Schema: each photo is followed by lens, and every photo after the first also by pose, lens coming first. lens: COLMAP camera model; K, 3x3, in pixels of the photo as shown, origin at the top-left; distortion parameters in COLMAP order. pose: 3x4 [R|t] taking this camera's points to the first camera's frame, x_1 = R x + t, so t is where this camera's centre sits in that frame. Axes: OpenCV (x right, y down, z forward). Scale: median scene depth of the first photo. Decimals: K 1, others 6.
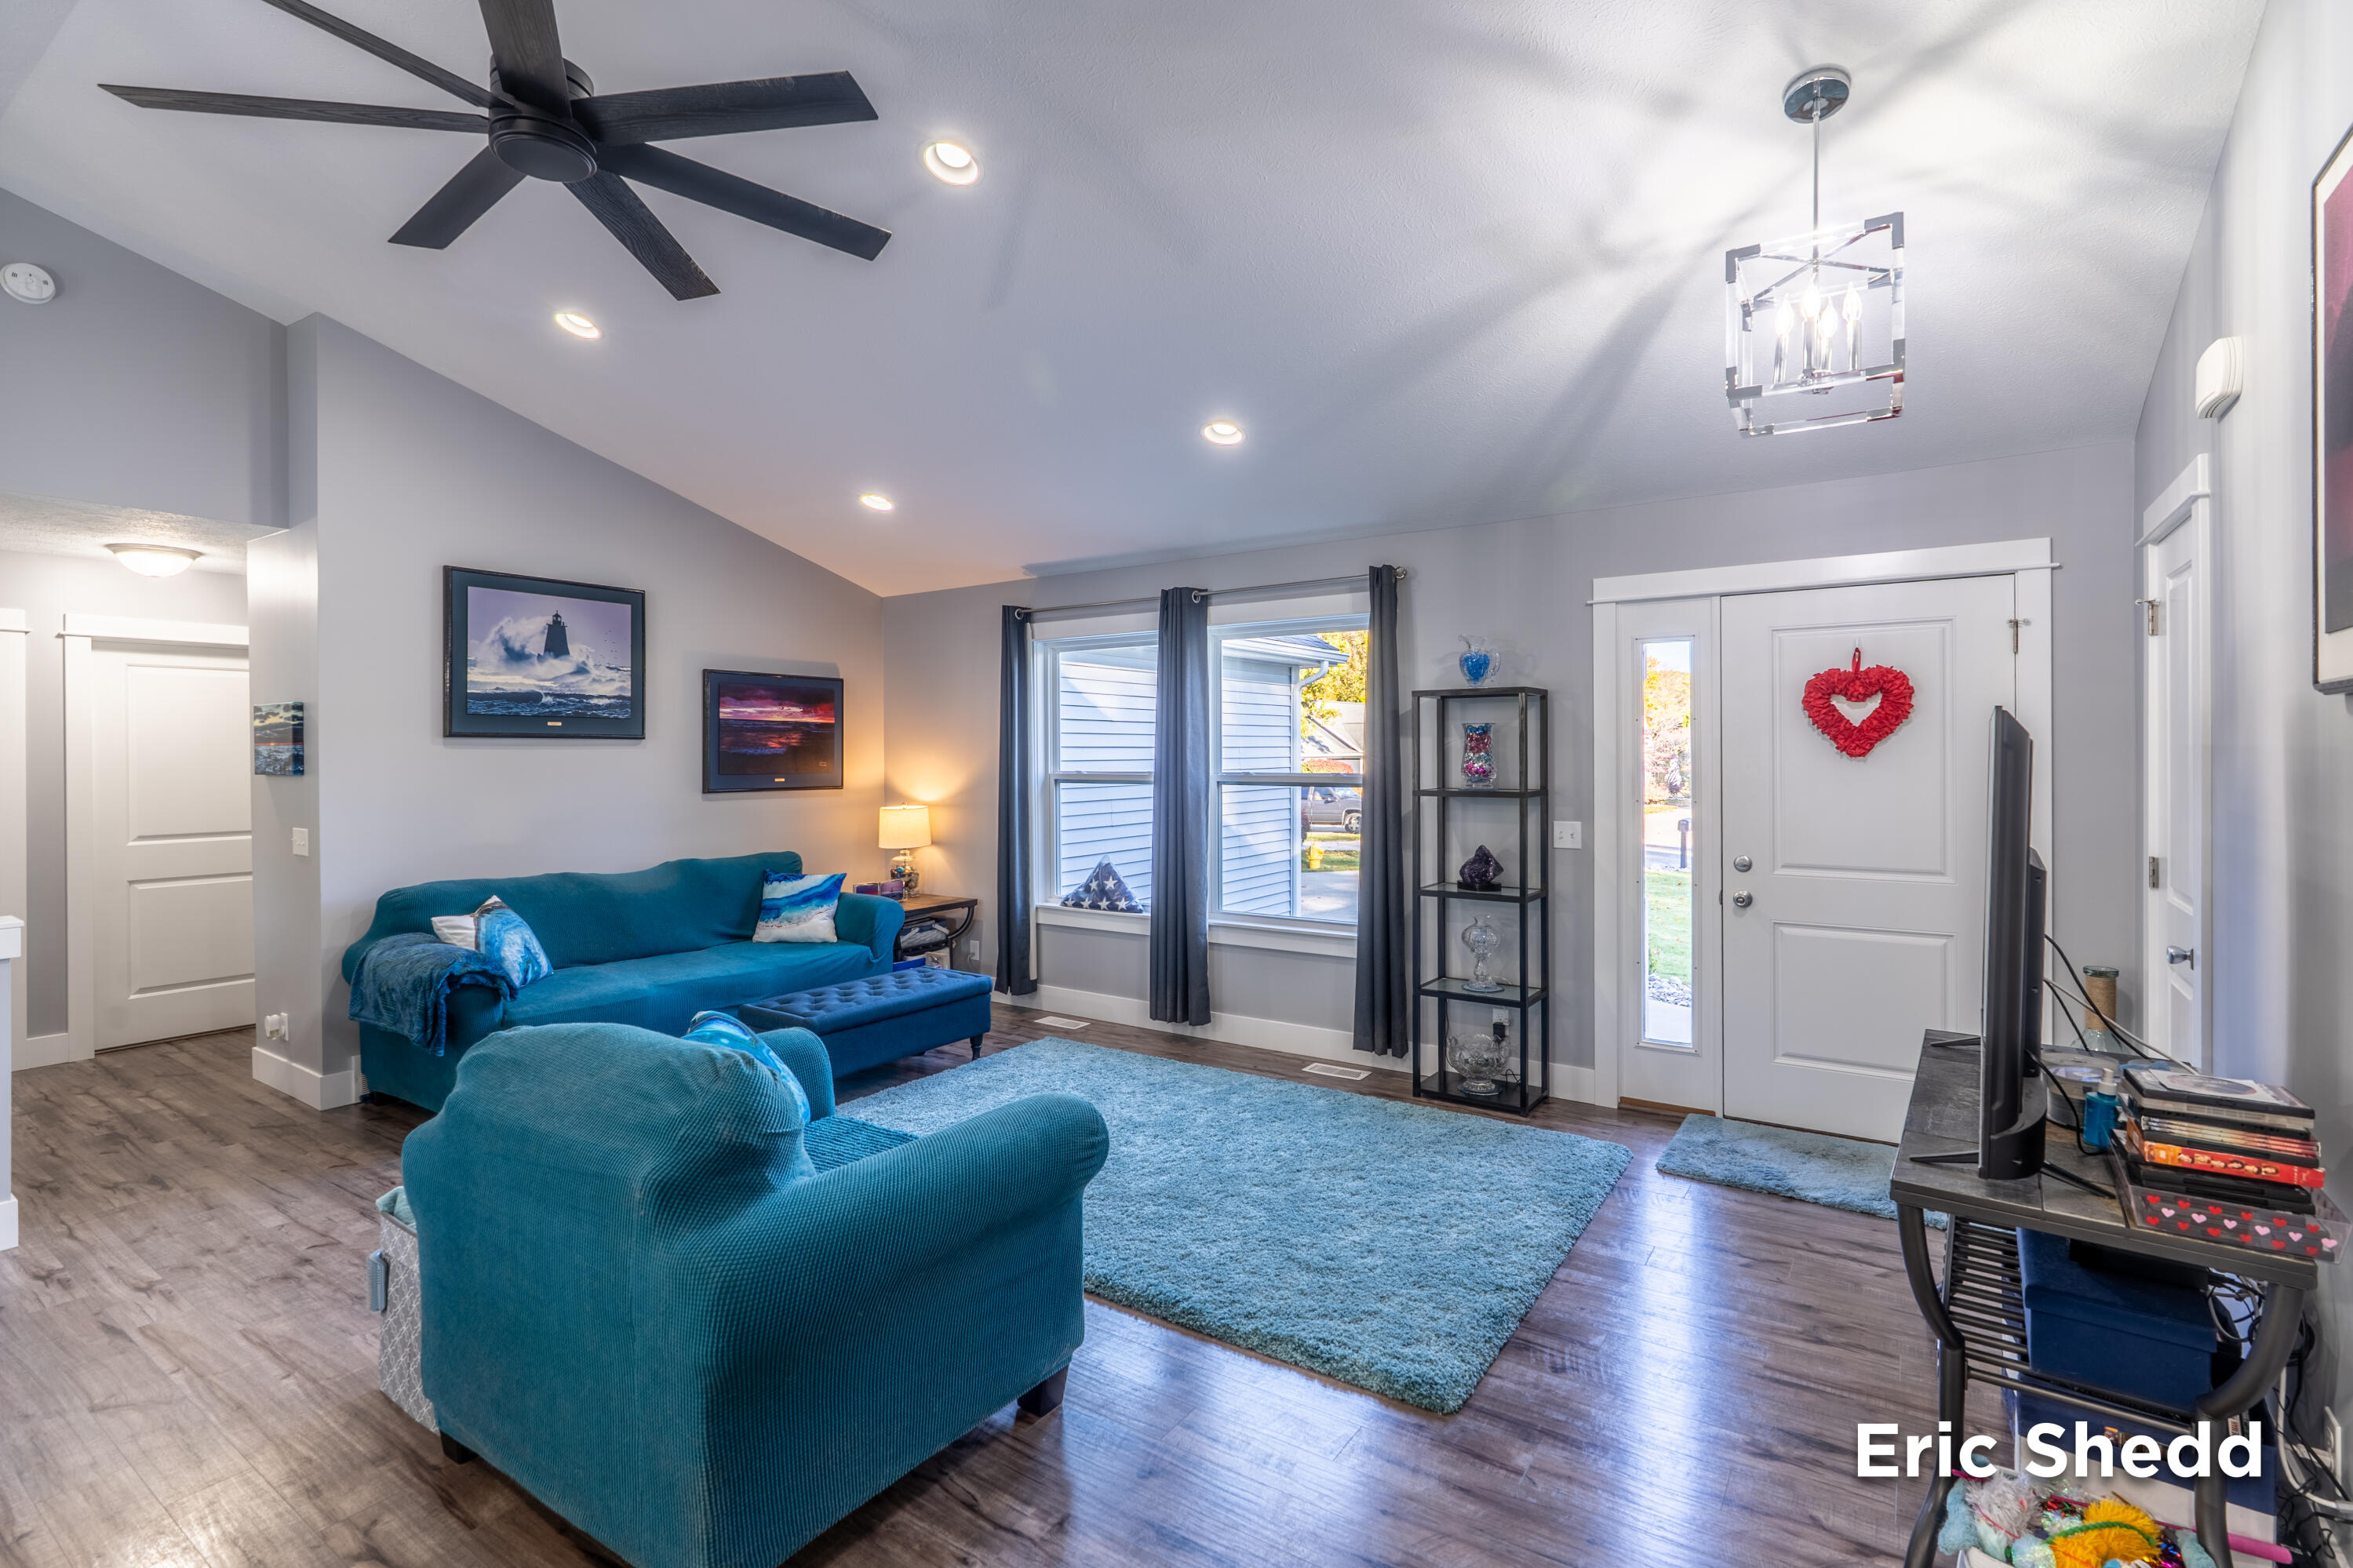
lens RADIAL K [[1083.9, 0, 1172.8], [0, 1083.9, 780.8], [0, 0, 1]] dist [-0.001219, 0.000280]
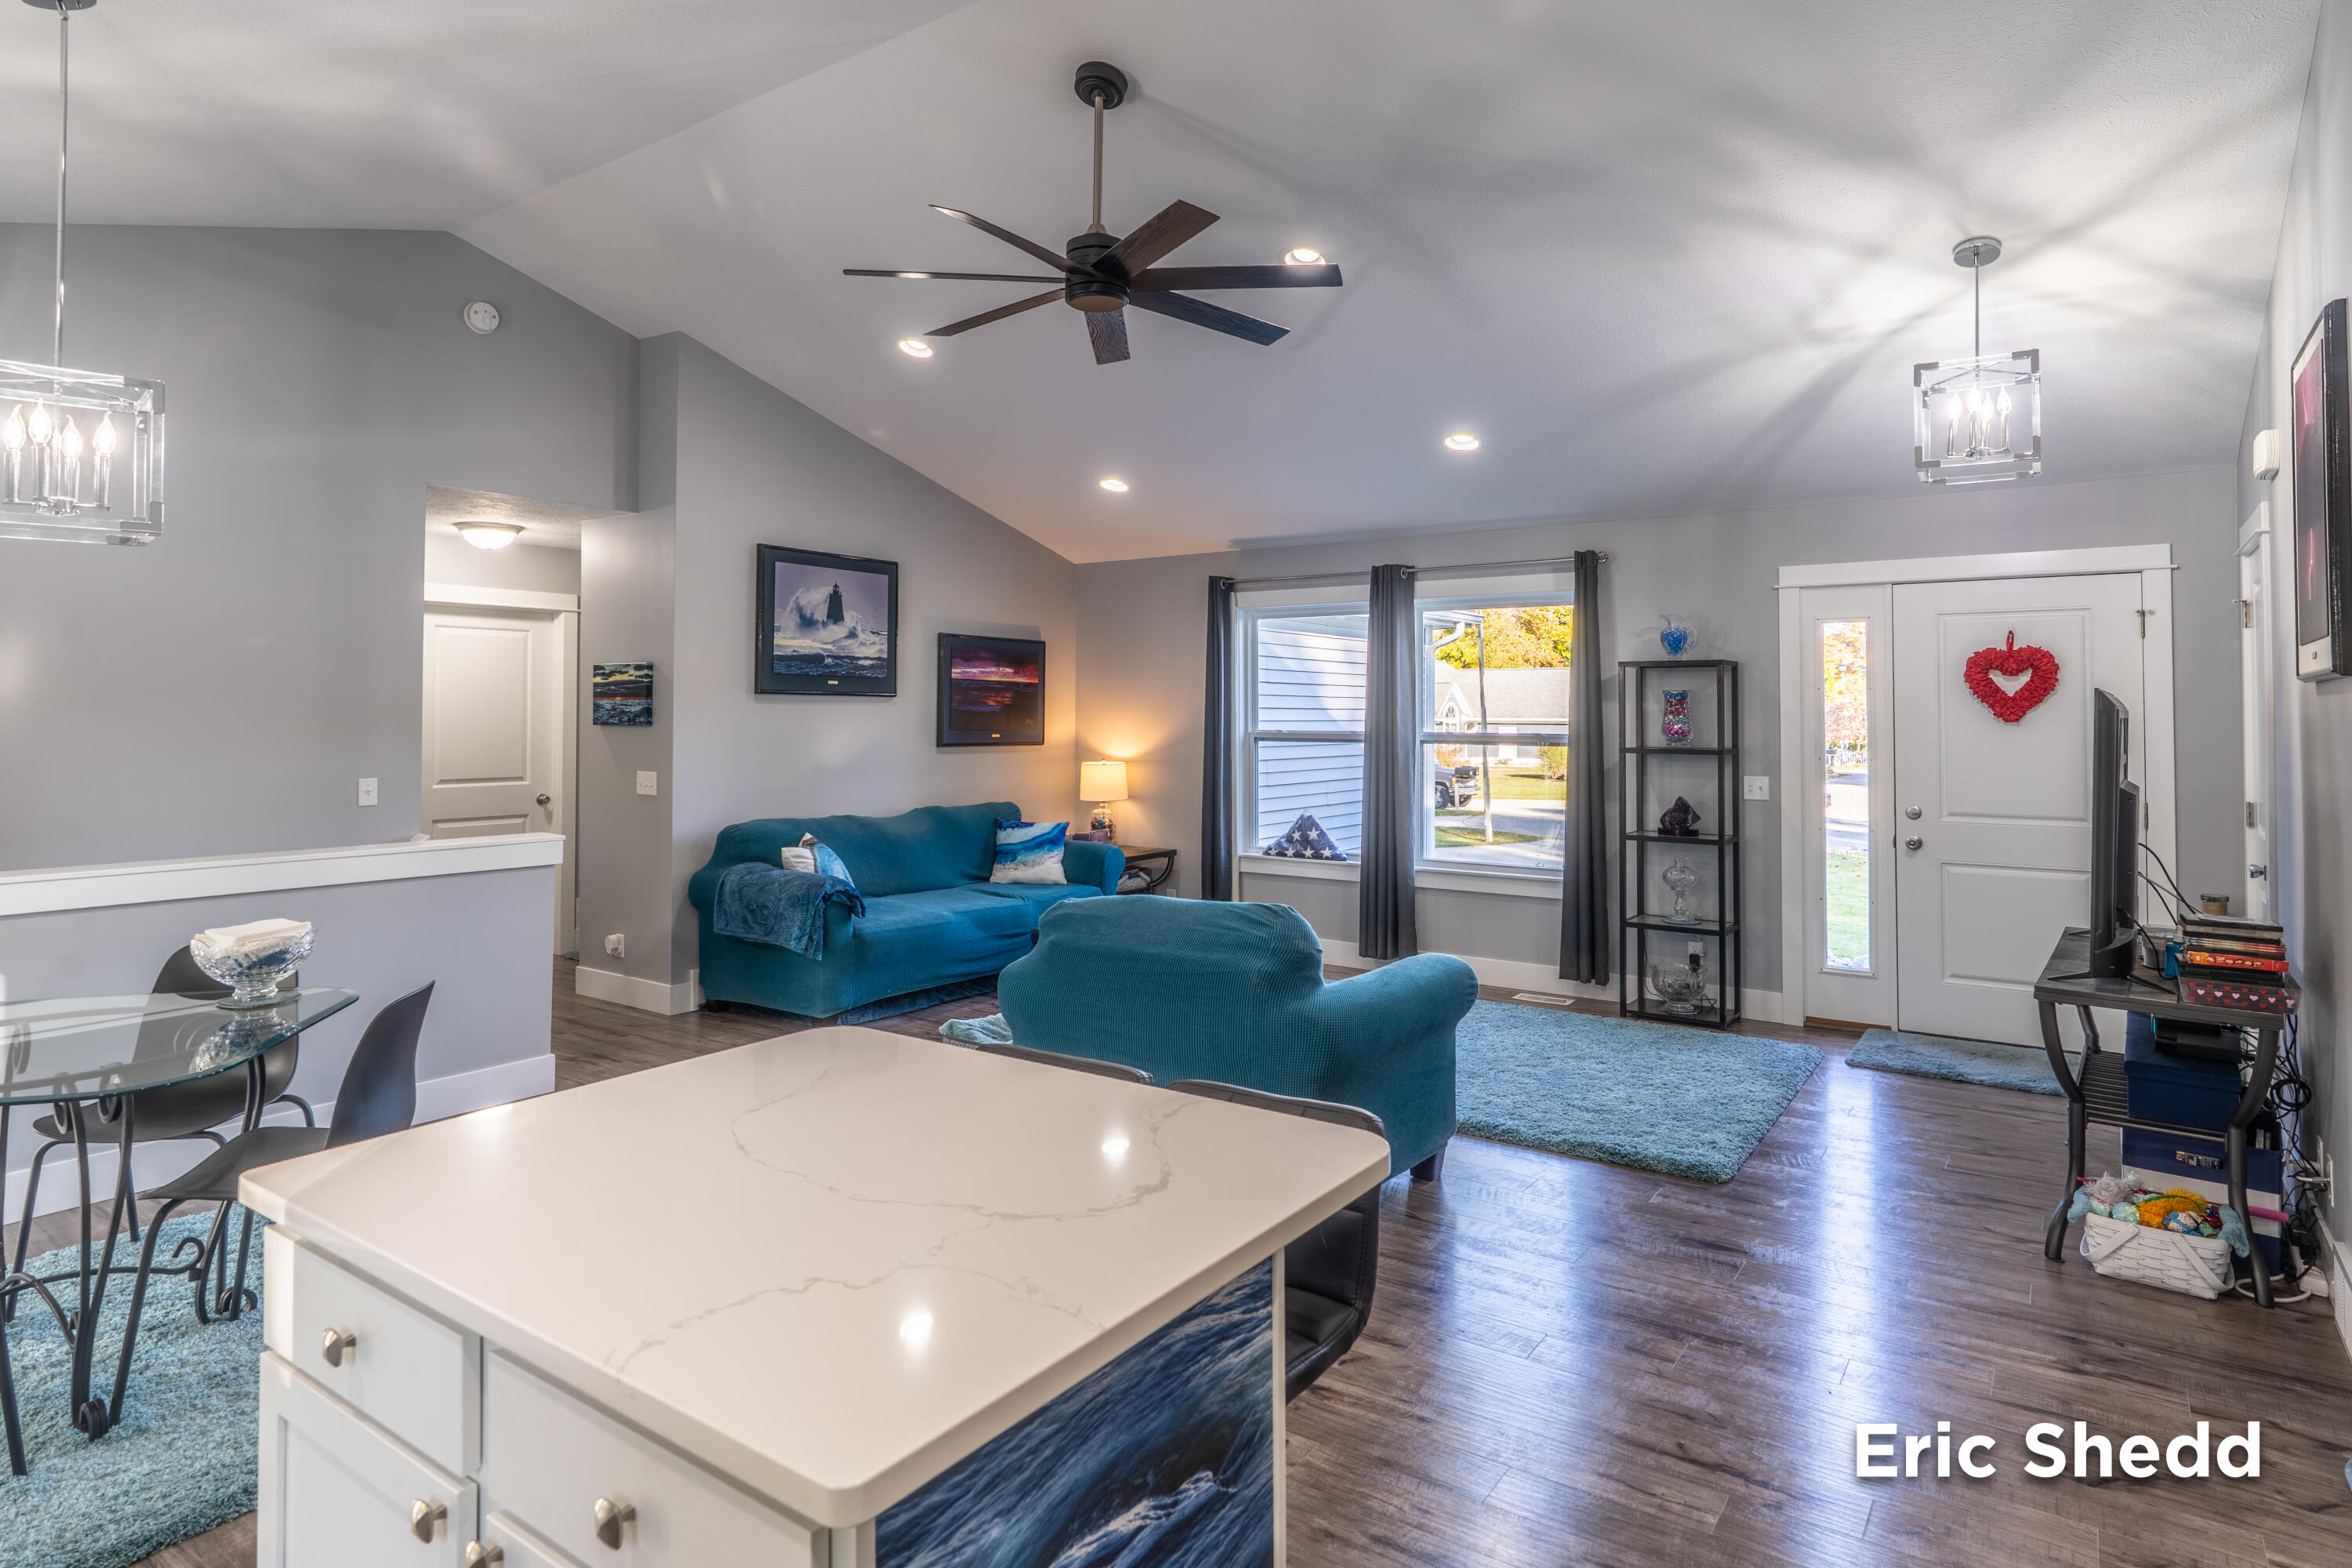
lens RADIAL K [[1270.9, 0, 1174.8], [0, 1270.9, 708.8], [0, 0, 1]] dist [-0.001054, 0.001018]
pose [[0.999745, 0.009407, -0.020526, -0.222045], [-0.010033, 0.999481, -0.030608, 0.013059], [0.020227, 0.030806, 0.999321, -0.354958]]
